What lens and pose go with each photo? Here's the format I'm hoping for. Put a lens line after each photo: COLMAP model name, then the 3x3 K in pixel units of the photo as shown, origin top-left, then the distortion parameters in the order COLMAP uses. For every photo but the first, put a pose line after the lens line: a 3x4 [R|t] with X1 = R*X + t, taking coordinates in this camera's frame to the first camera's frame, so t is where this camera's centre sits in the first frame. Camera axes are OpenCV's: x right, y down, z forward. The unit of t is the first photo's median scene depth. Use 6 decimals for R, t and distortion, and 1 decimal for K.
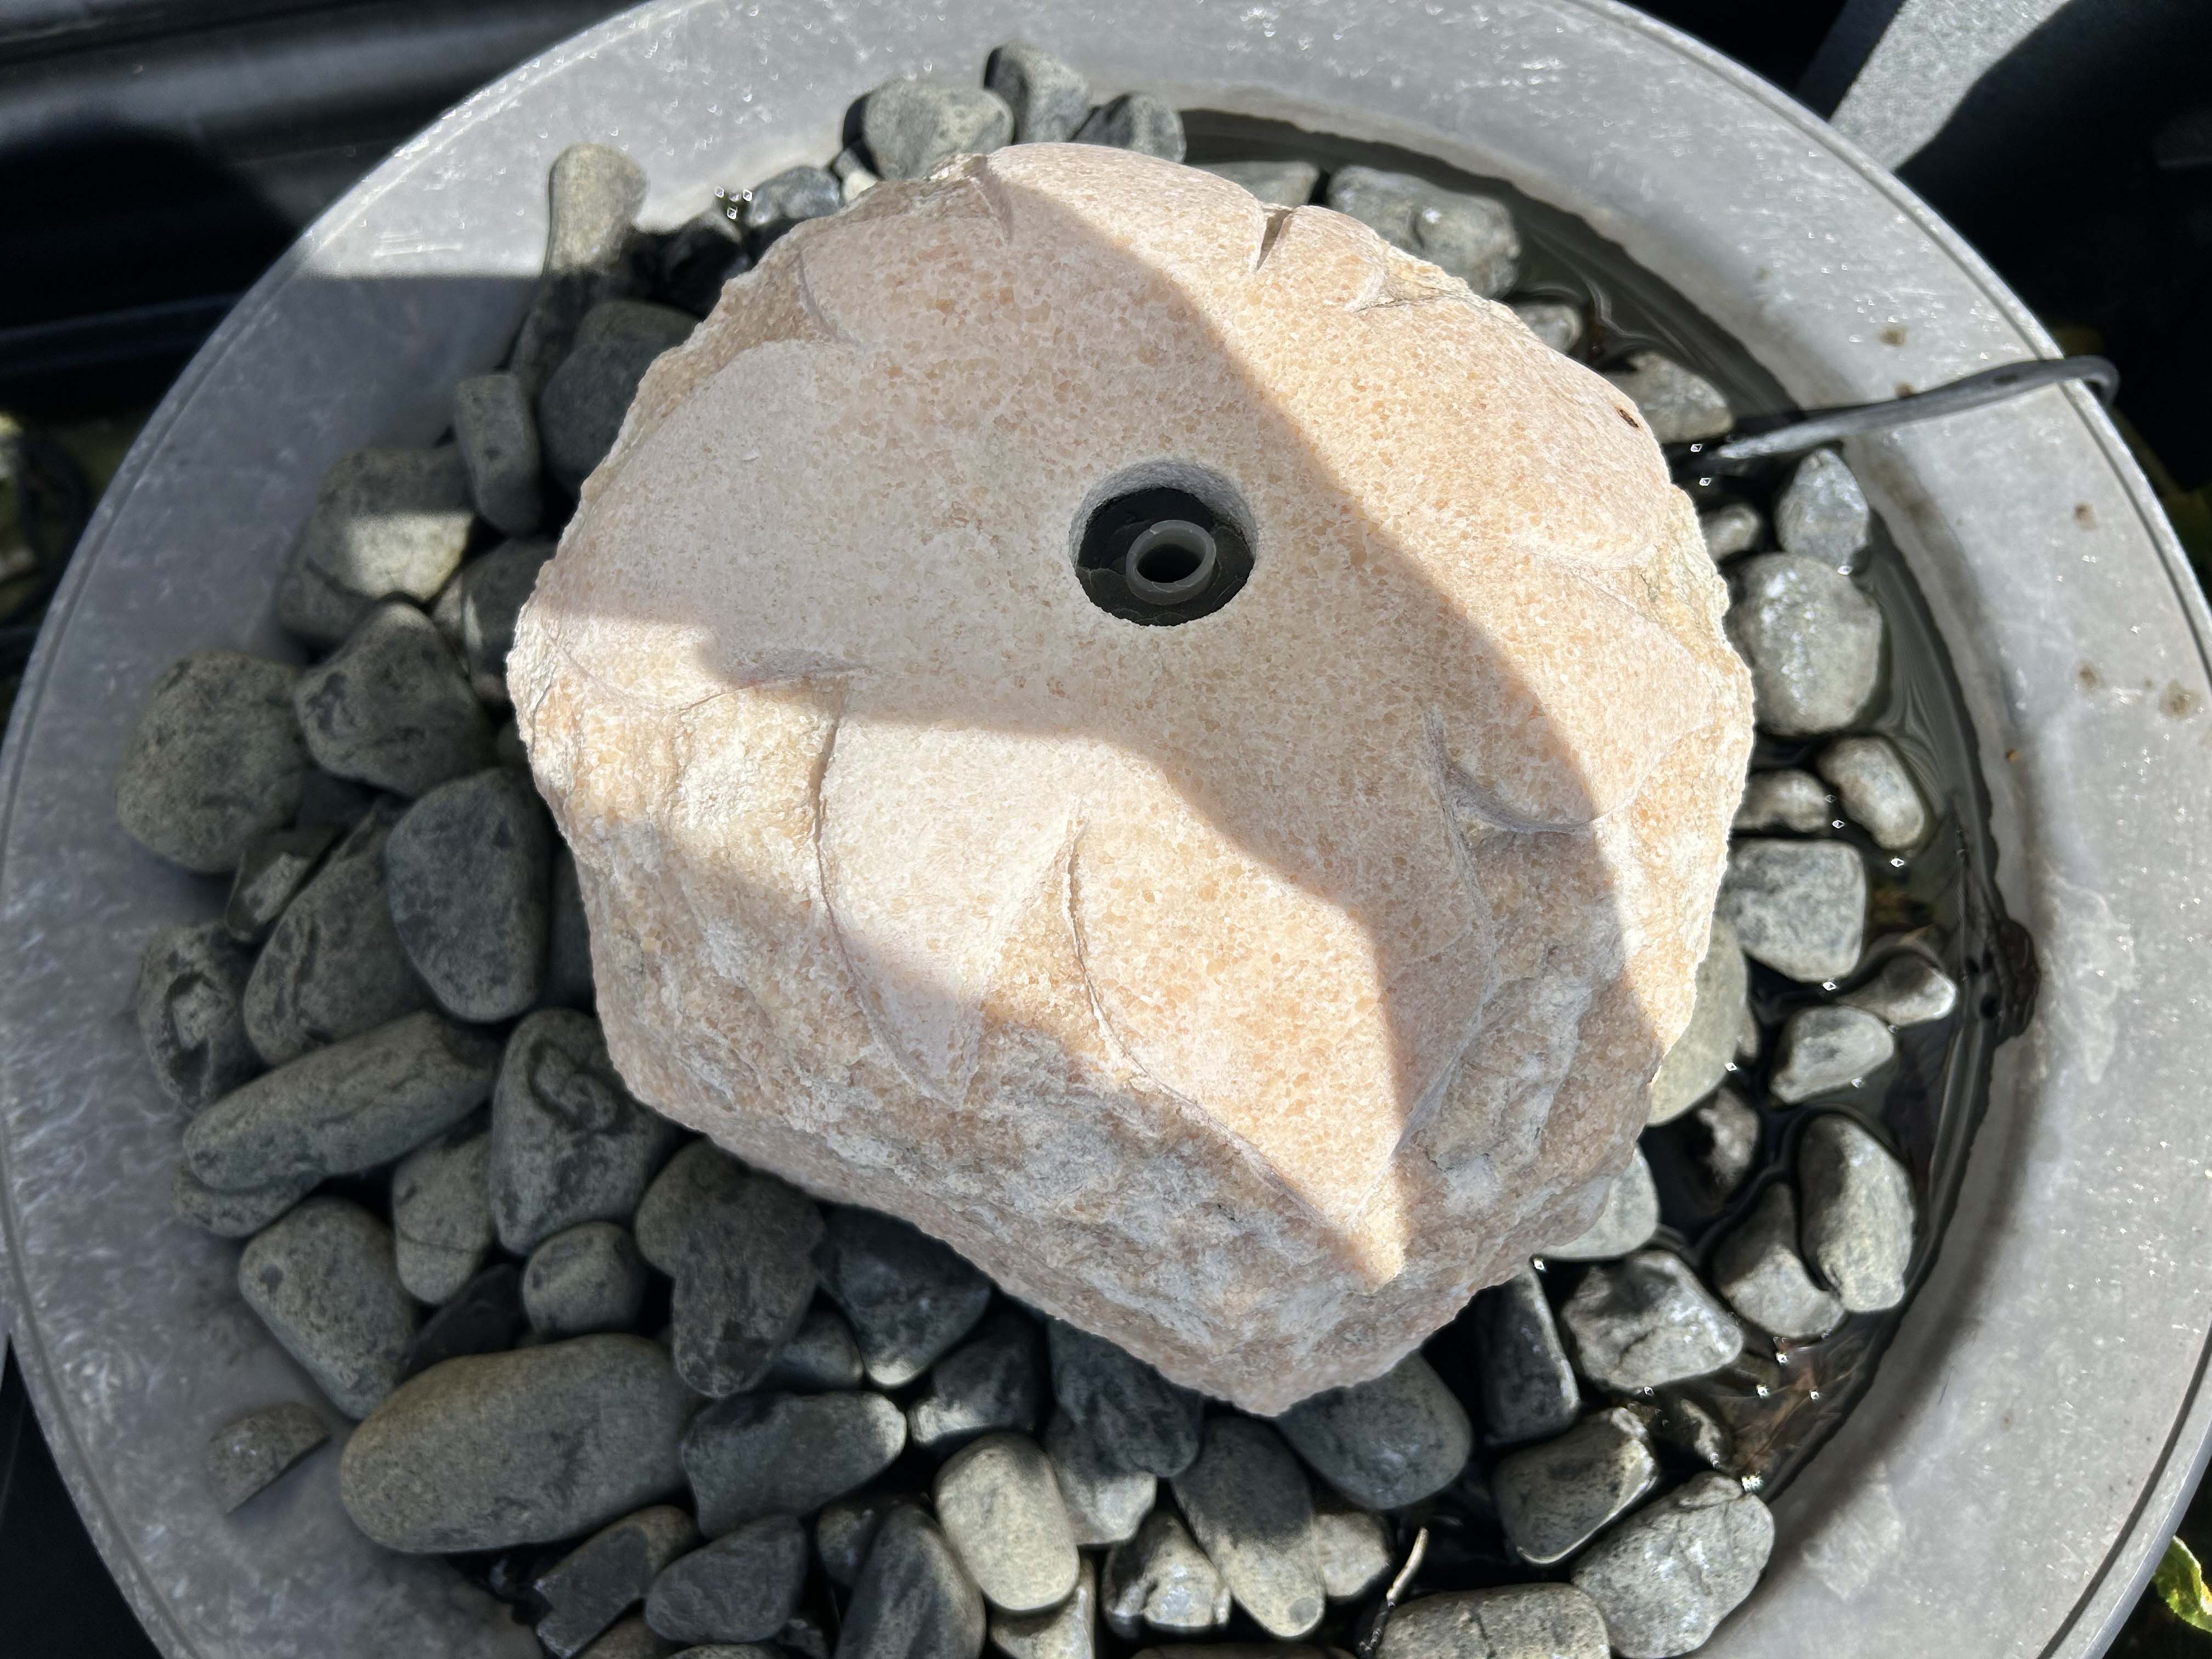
lens RADIAL K [[1689.7, 0, 1142.9], [0, 1689.7, 829.1], [0, 0, 1]] dist [0.009477, -0.008814]
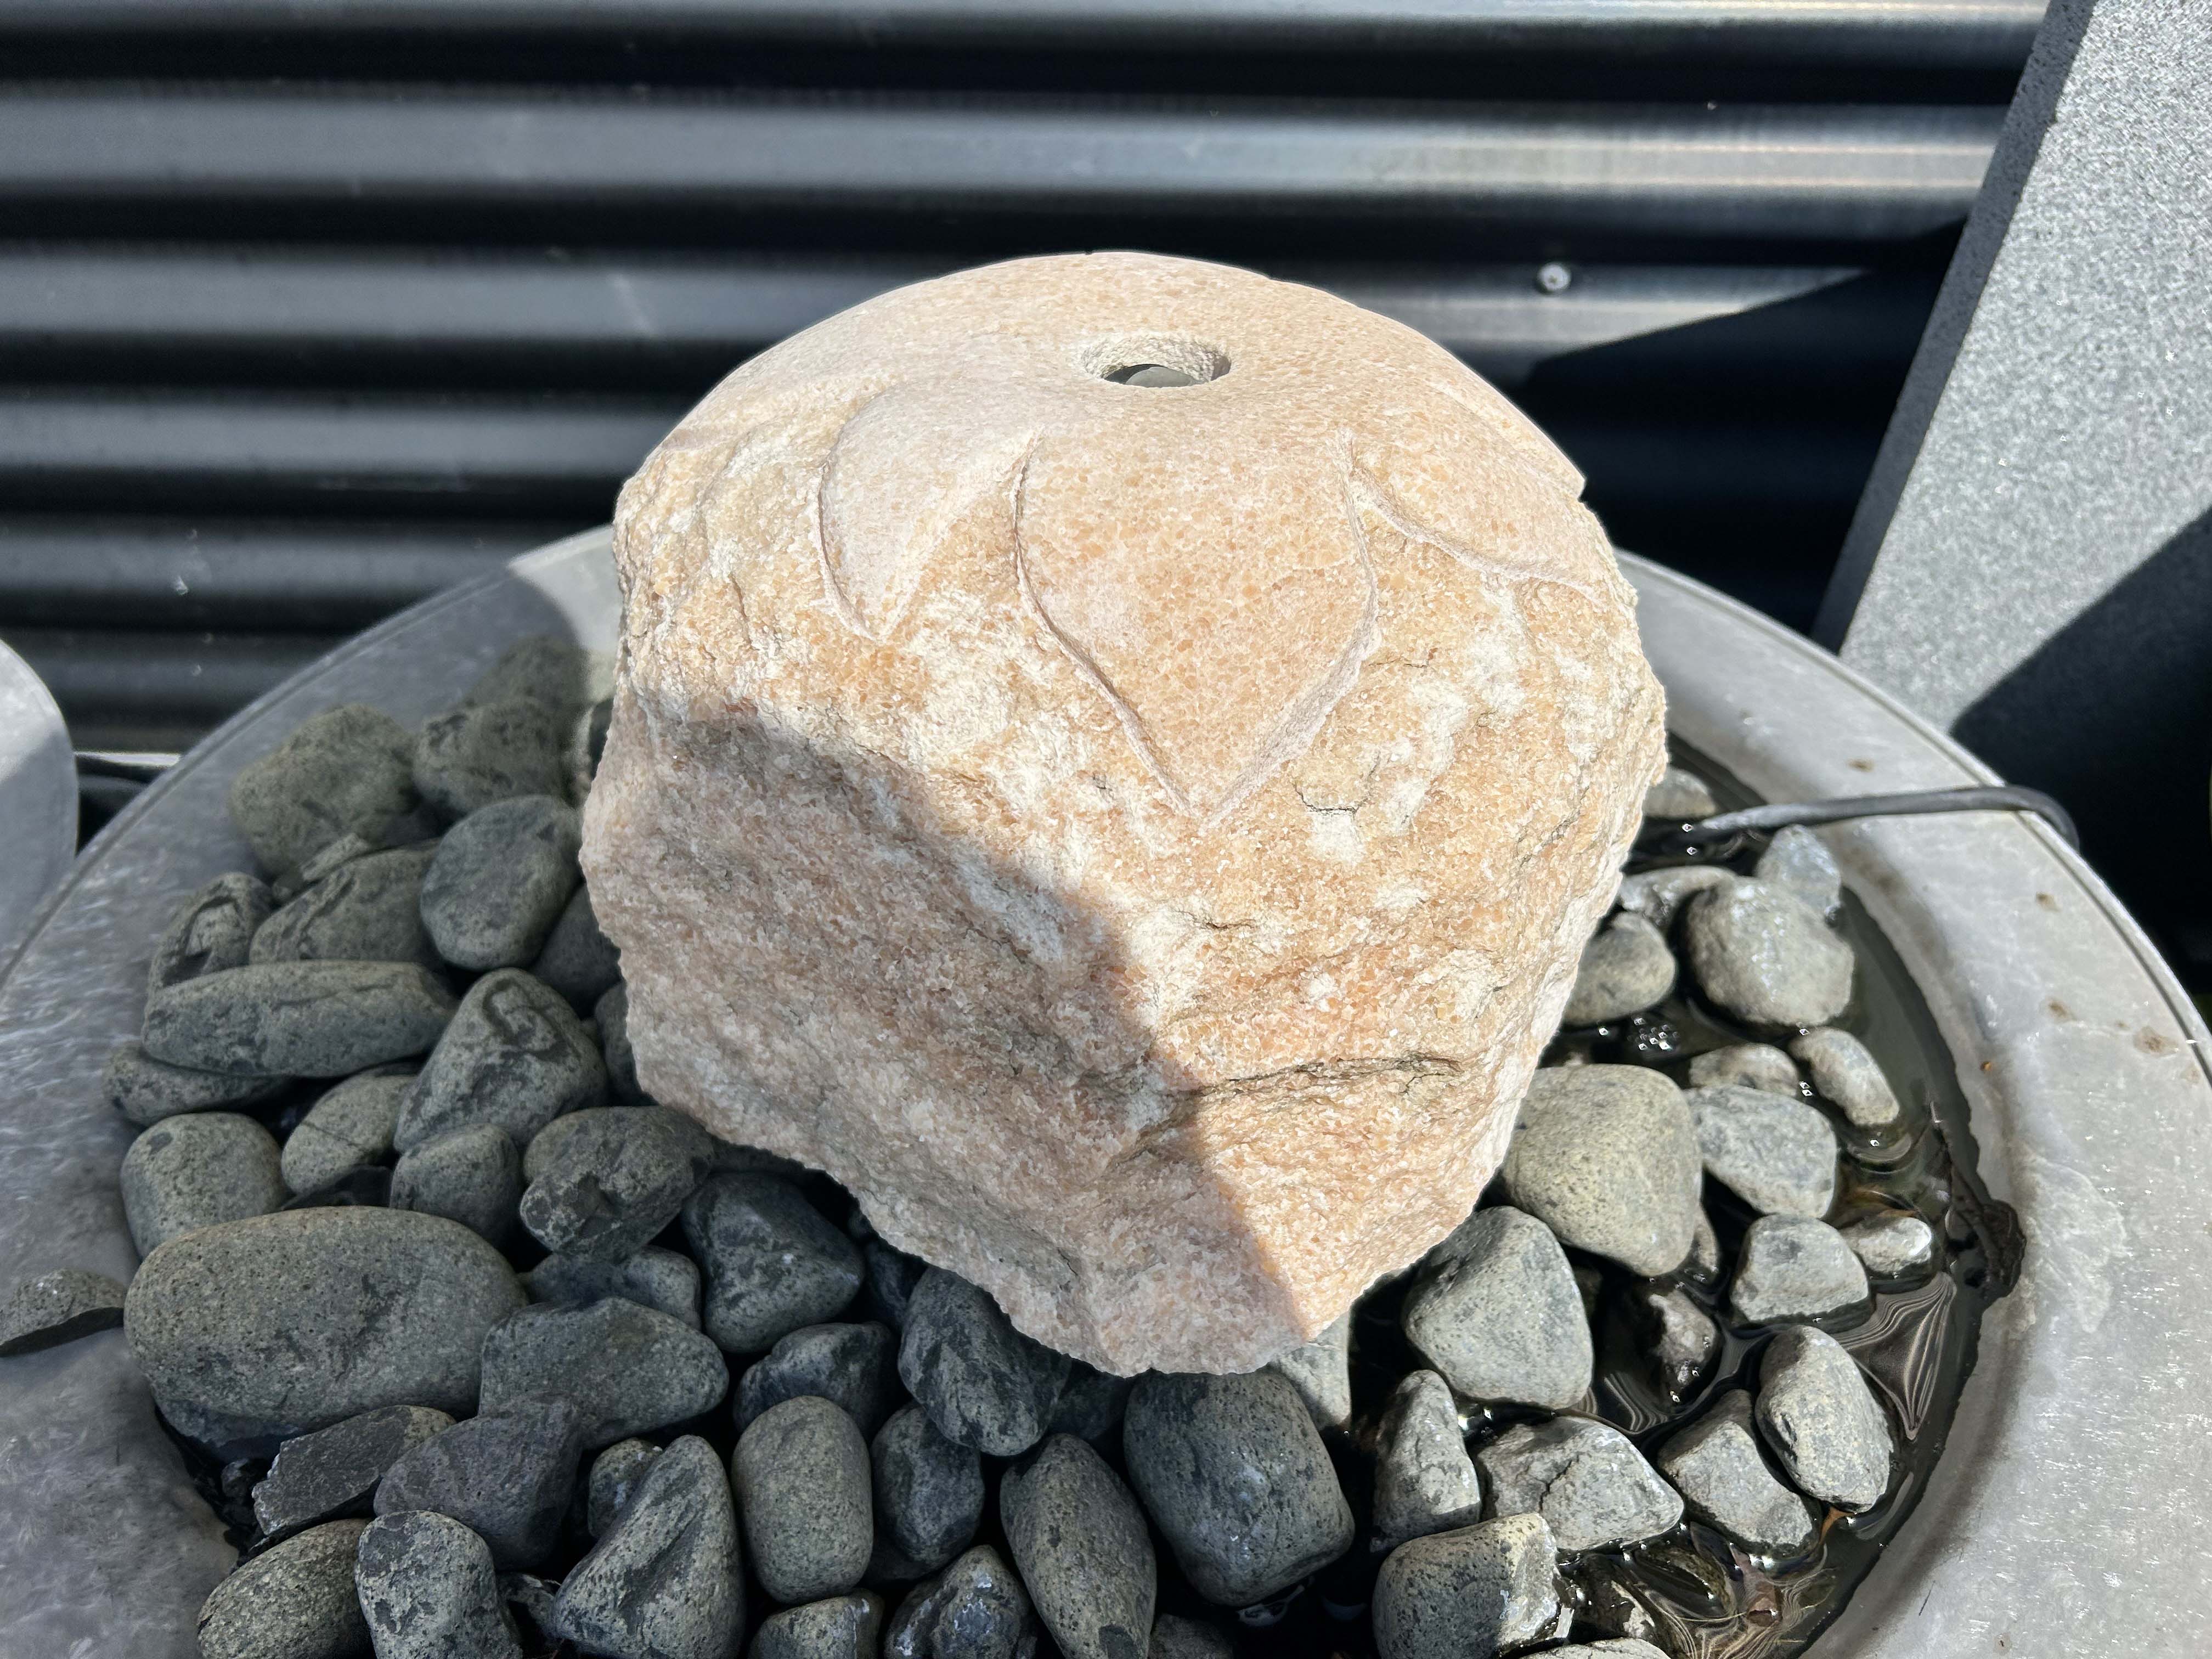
lens RADIAL K [[1682.9, 0, 1144.0], [0, 1682.9, 823.1], [0, 0, 1]] dist [0.024637, -0.035257]
pose [[0.982471, 0.146784, -0.114912, 0.130455], [-0.185678, 0.825264, -0.533351, 0.518715], [0.016545, 0.545339, 0.838052, 0.082944]]
